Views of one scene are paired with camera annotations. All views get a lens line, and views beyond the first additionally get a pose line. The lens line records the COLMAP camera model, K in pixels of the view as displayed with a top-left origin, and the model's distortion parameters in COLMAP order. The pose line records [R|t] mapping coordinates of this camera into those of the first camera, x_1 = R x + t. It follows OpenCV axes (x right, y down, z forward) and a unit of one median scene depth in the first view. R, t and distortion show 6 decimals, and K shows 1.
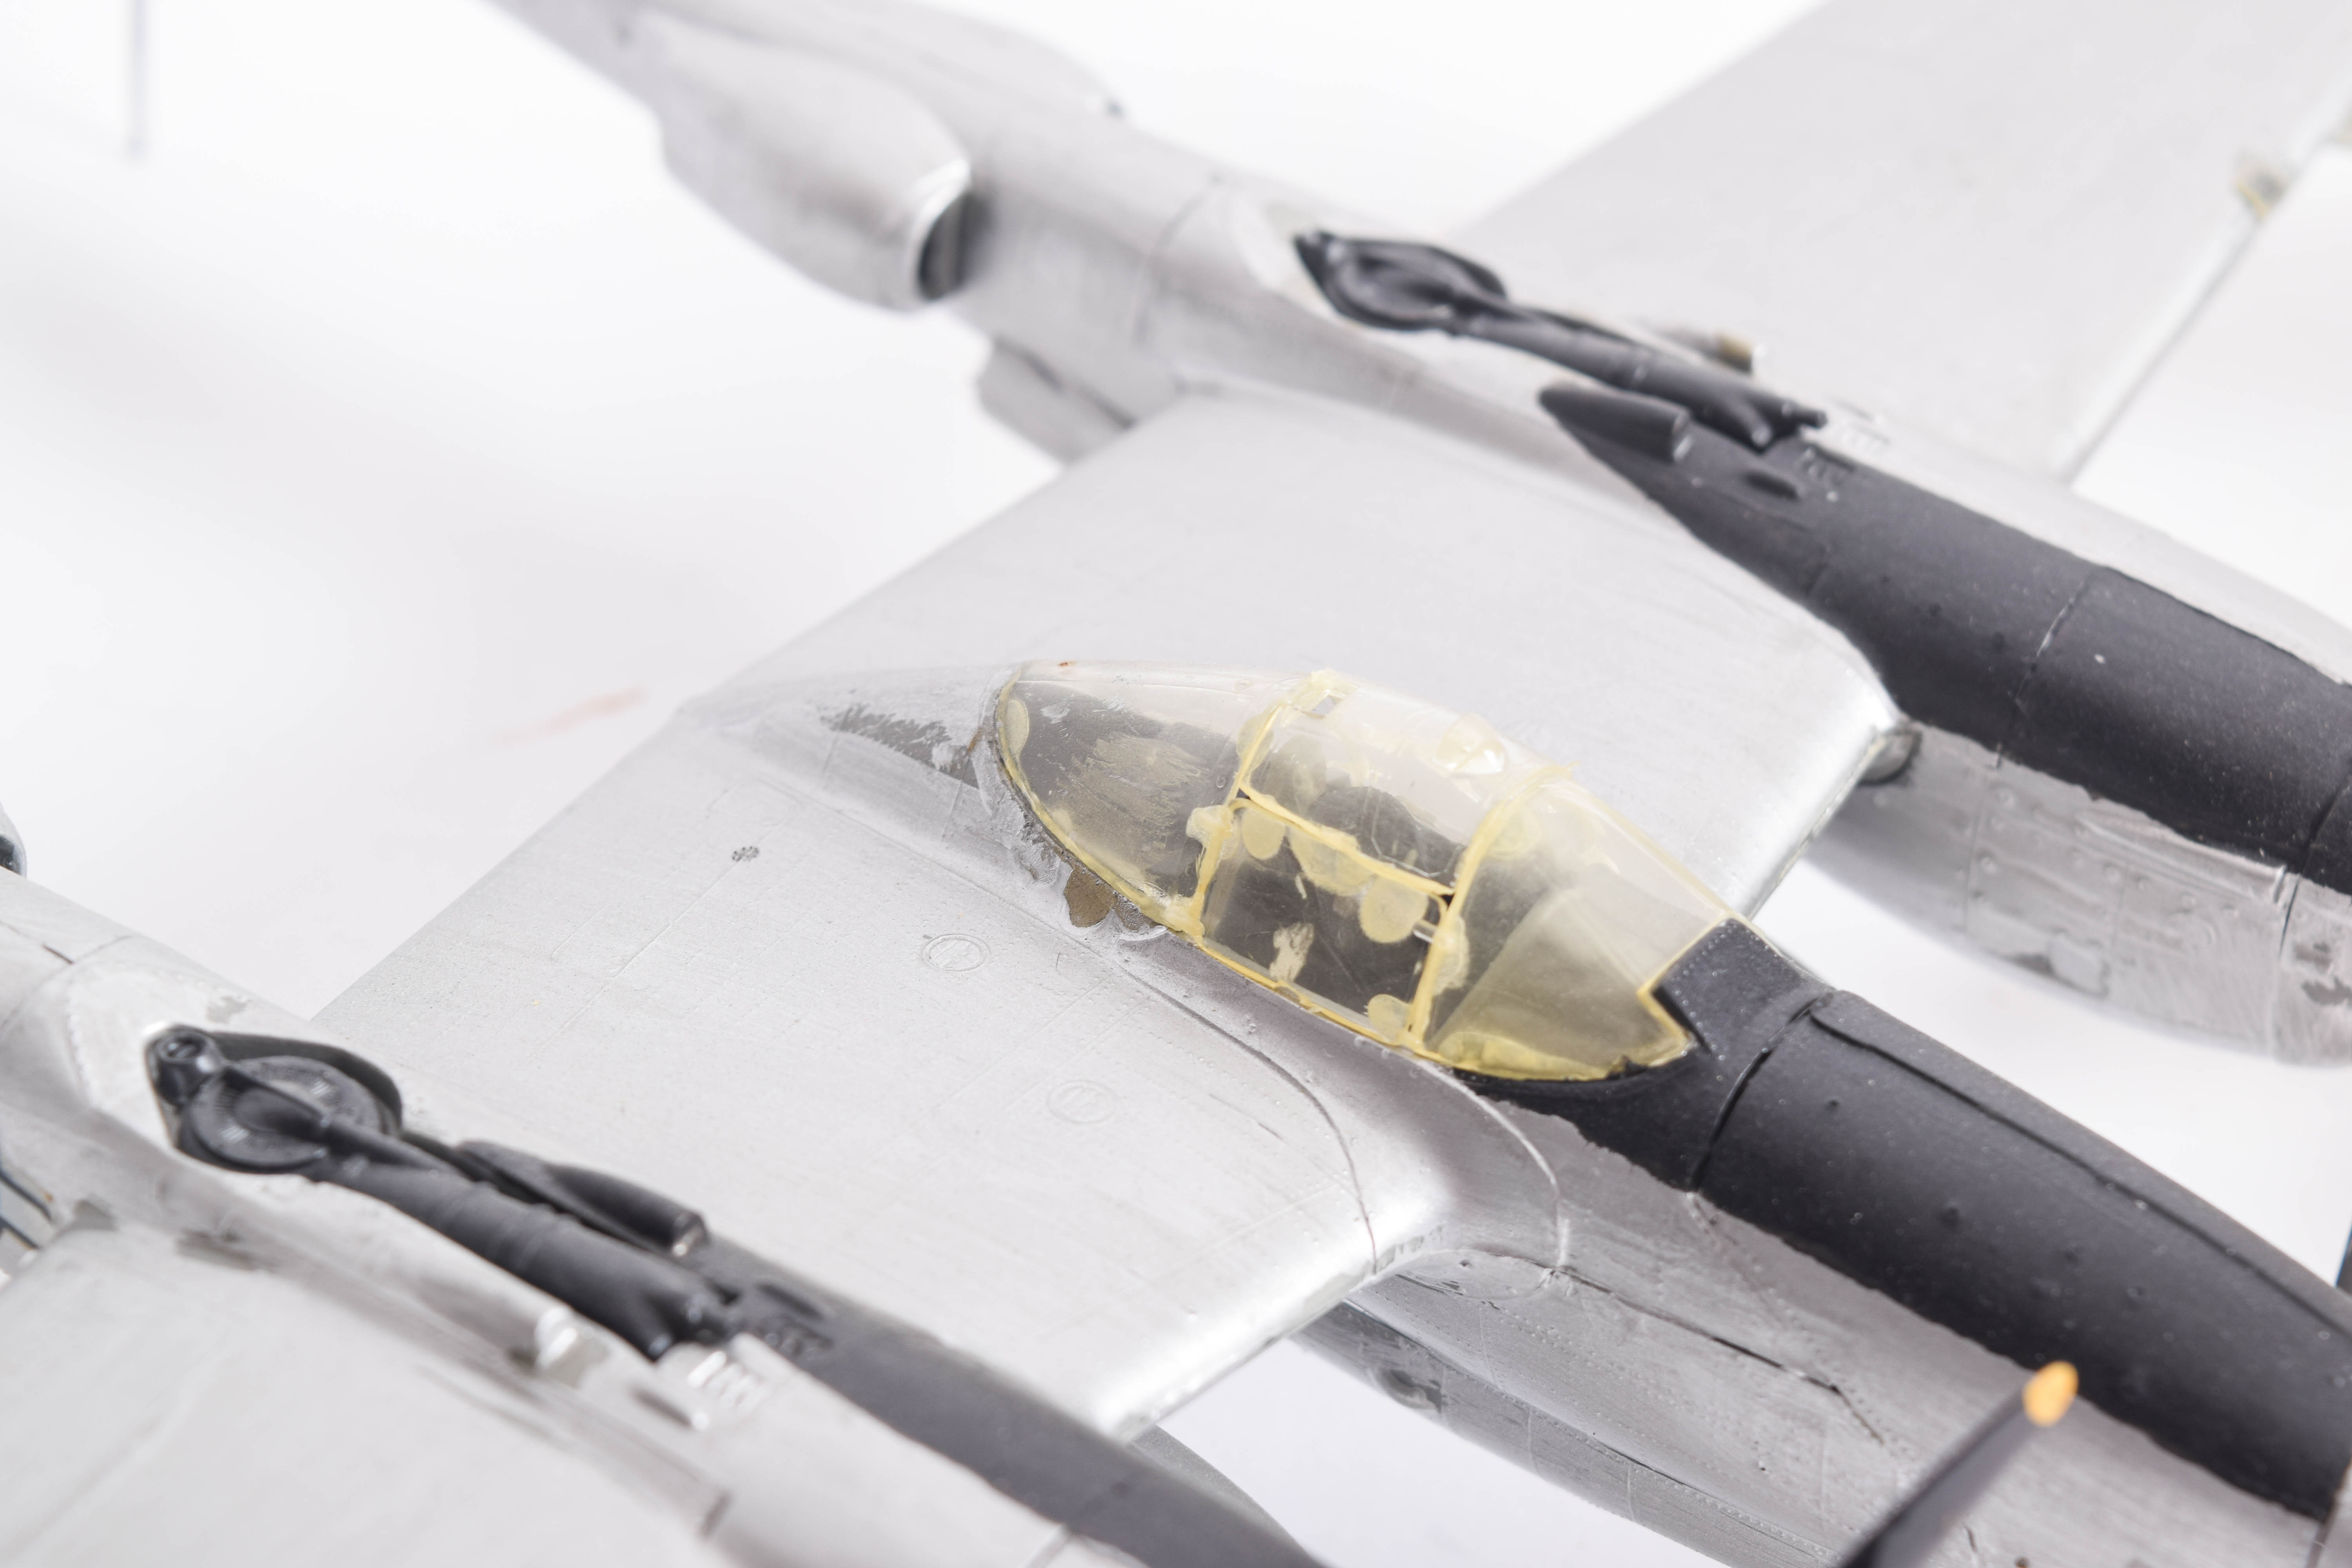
lens RADIAL K [[5254.3, 0, 1176.0], [0, 5254.3, 784.0], [0, 0, 1]] dist [-0.074923, 0.428891]
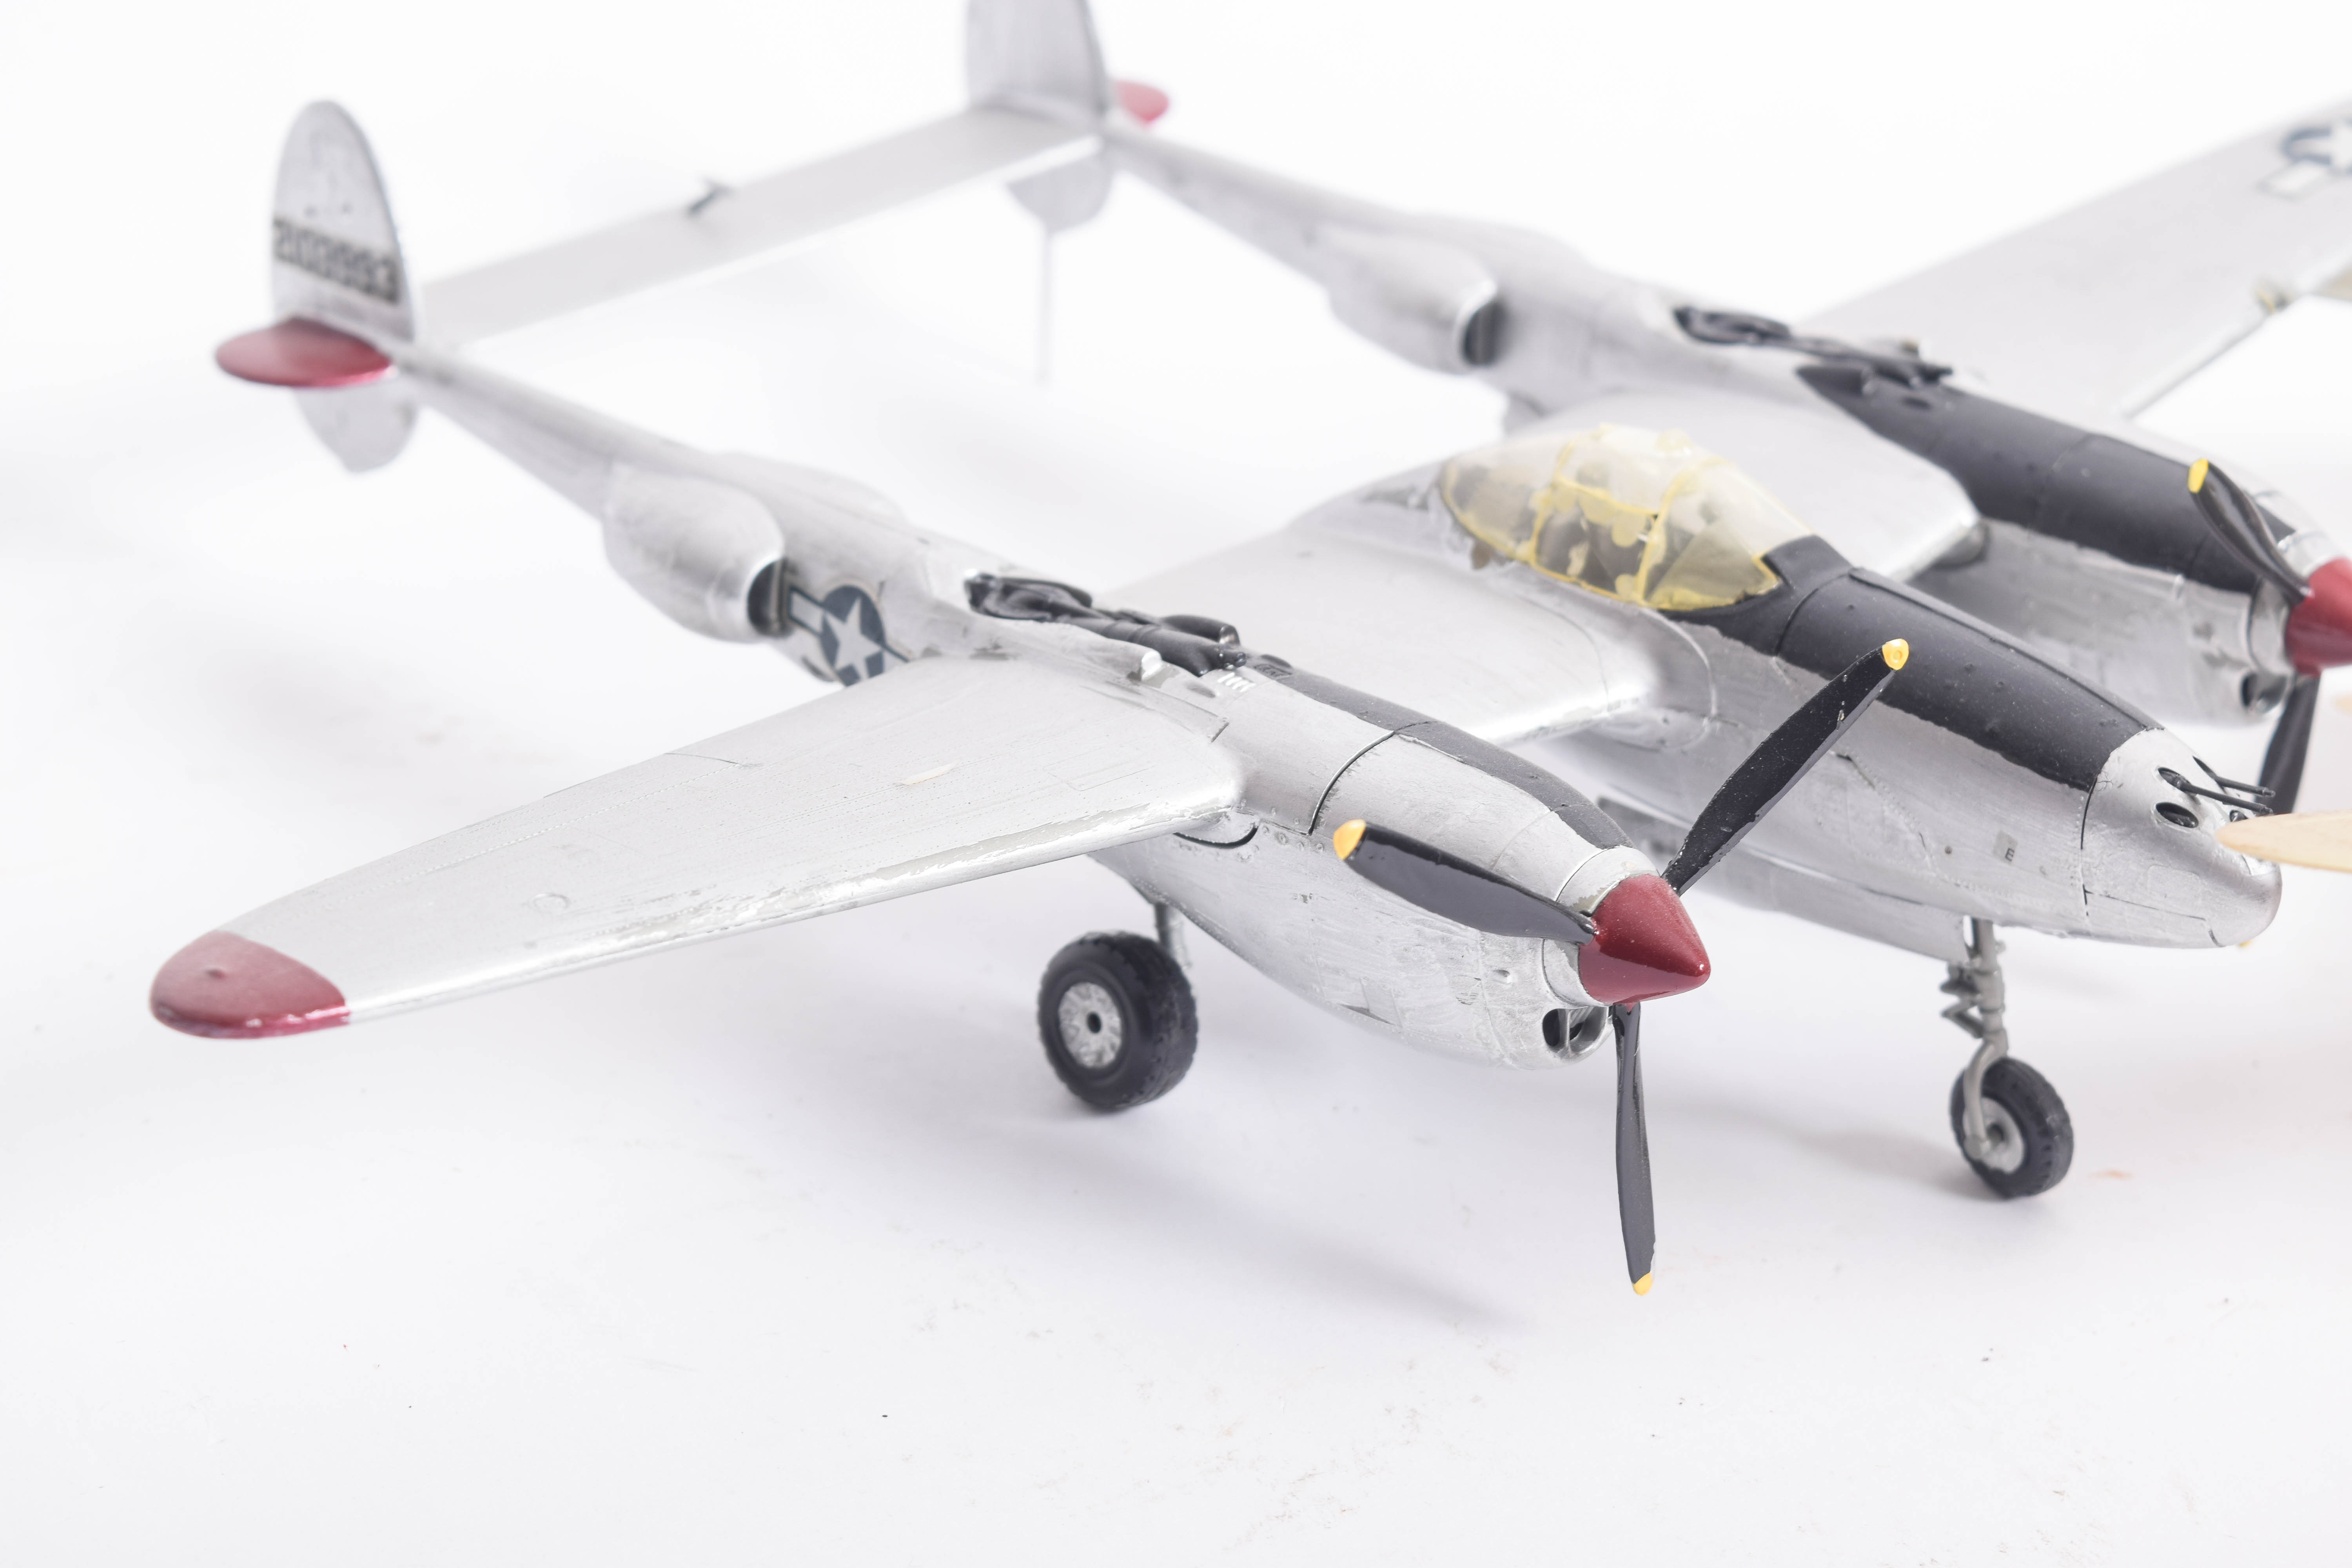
lens RADIAL K [[5168.5, 0, 1176.0], [0, 5168.5, 784.0], [0, 0, 1]] dist [-0.034525, -0.649765]
pose [[0.978251, 0.008534, -0.207251, 0.261711], [-0.052805, 0.976481, -0.209037, 0.498094], [0.200593, 0.215434, 0.955694, -0.743272]]
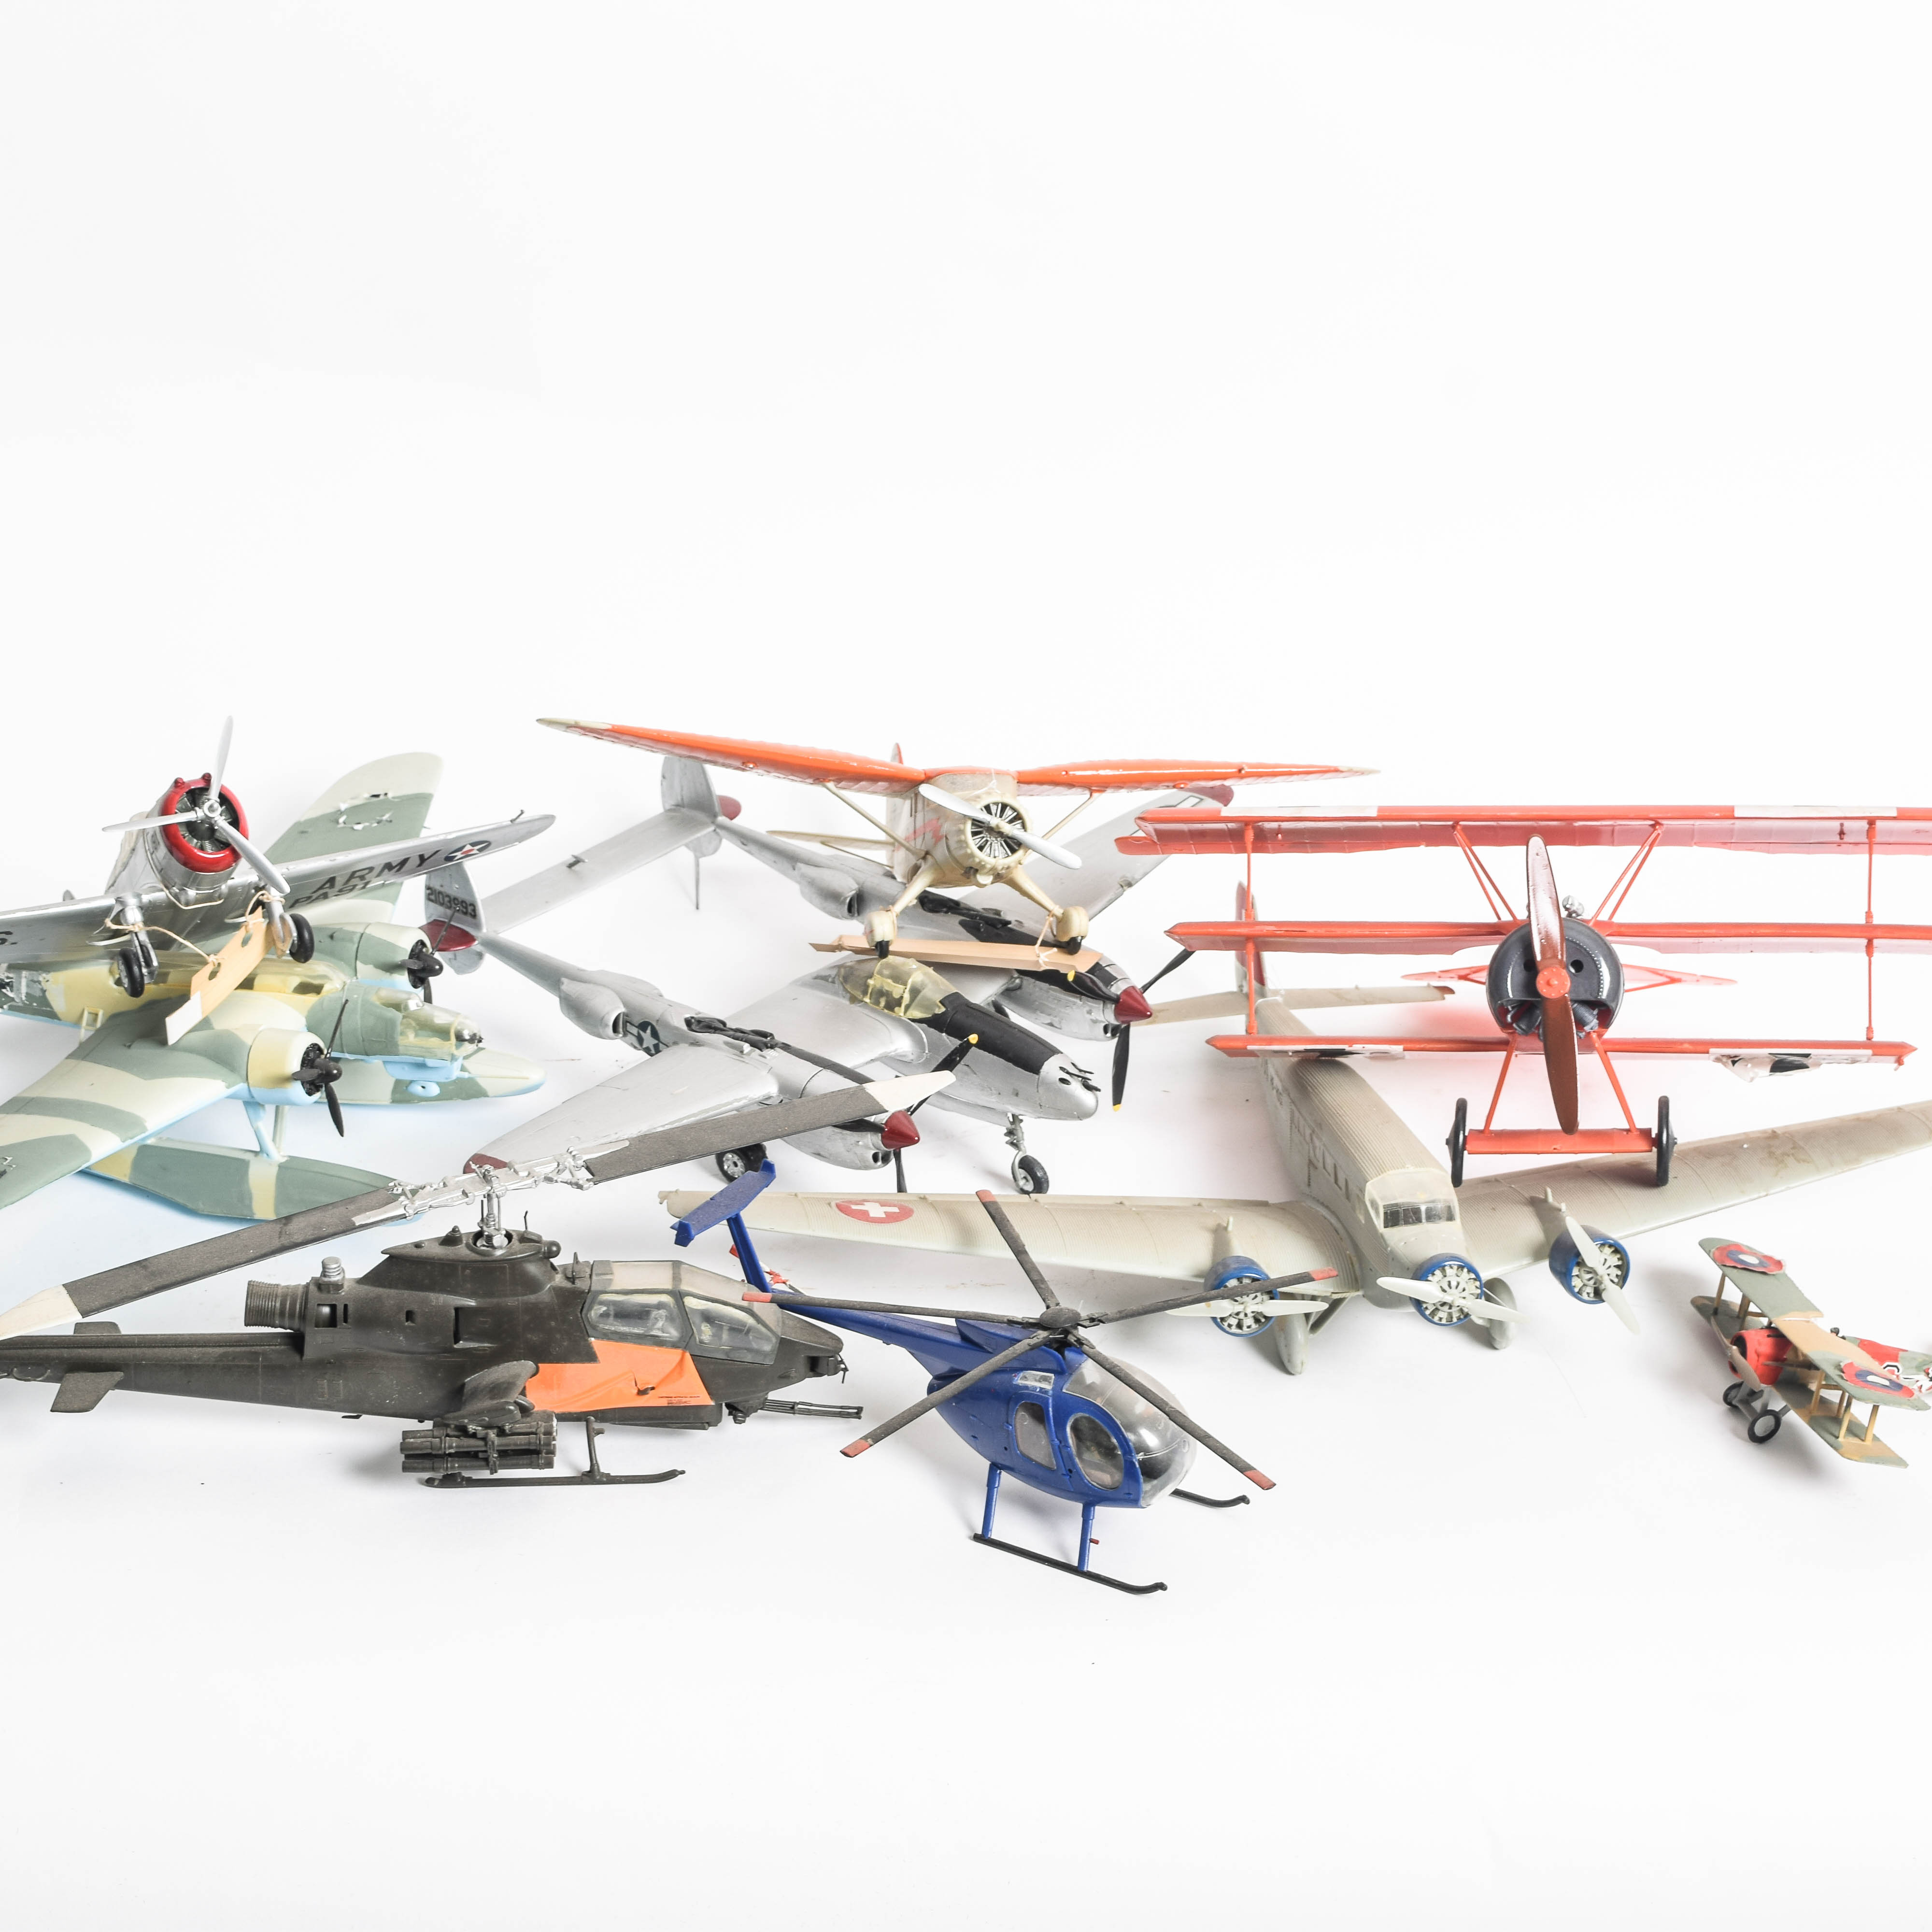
lens RADIAL K [[4244.5, 0, 966.0], [0, 4244.5, 966.0], [0, 0, 1]] dist [0.028727, 0.111260]
pose [[0.987053, -0.036305, -0.156234, 0.837923], [0.006808, 0.982652, -0.185333, 0.853506], [0.160252, 0.181870, 0.970177, -3.481158]]
